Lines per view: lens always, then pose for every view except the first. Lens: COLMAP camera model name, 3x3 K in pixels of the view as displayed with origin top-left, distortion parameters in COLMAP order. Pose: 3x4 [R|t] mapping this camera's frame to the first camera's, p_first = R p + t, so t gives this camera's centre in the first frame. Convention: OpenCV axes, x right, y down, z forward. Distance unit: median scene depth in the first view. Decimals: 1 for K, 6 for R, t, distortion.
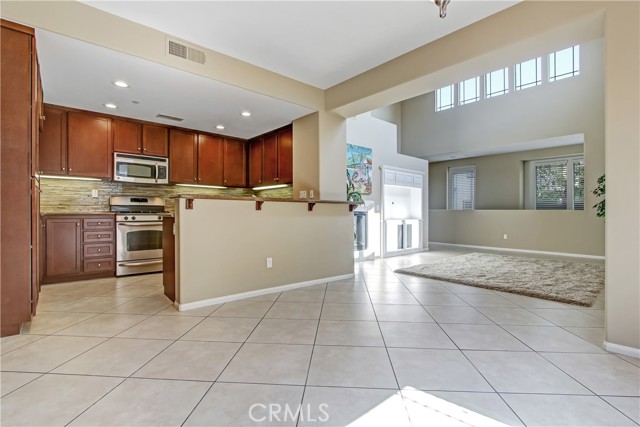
lens RADIAL K [[304.2, 0, 320.0], [0, 304.2, 213.5], [0, 0, 1]] dist [-0.001708, -0.001365]
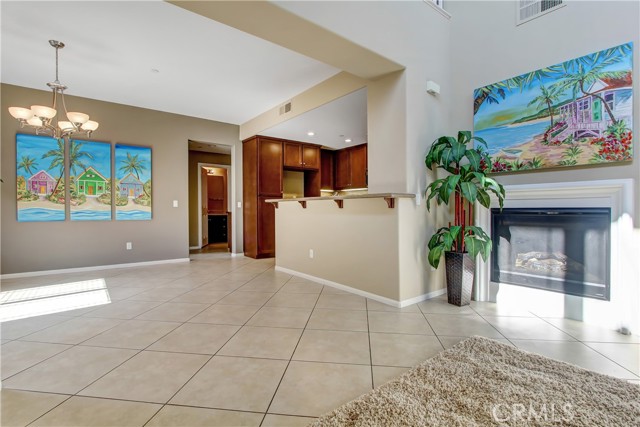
lens RADIAL K [[304.2, 0, 320.0], [0, 304.2, 213.5], [0, 0, 1]] dist [-0.001708, -0.001365]
pose [[-0.050013, 0.008578, -0.998712, 0.736648], [-0.003686, 0.999955, 0.008773, -0.000604], [0.998742, 0.004120, -0.049979, 0.818543]]
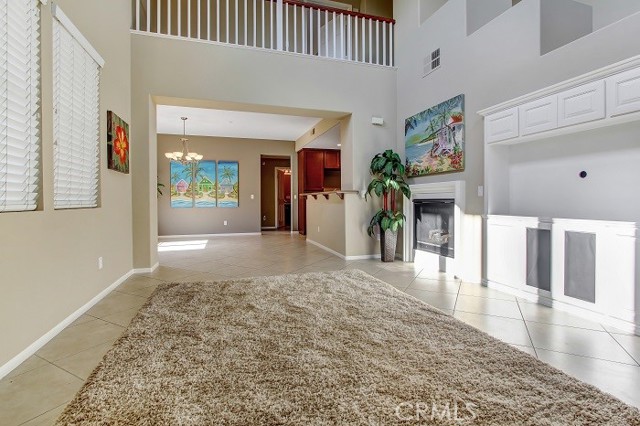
lens RADIAL K [[298.5, 0, 320.8], [0, 298.5, 202.6], [0, 0, 1]] dist [0.000035, -0.000076]
pose [[-0.389657, 0.005038, -0.920946, 1.067080], [-0.000389, 0.999984, 0.005634, -0.001972], [0.920960, 0.002553, -0.389649, 1.262902]]
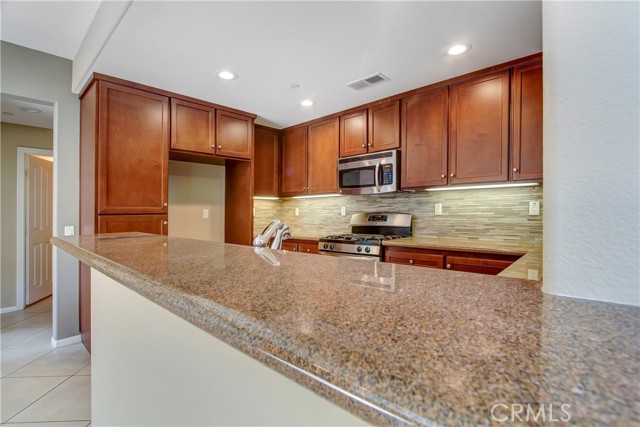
lens RADIAL K [[298.5, 0, 320.8], [0, 298.5, 203.1], [0, 0, 1]] dist [0.000035, -0.000076]
pose [[0.125302, -0.030353, -0.991654, 0.065934], [0.010418, 0.999517, -0.029278, -0.063090], [0.992064, -0.006663, 0.125558, 0.819499]]
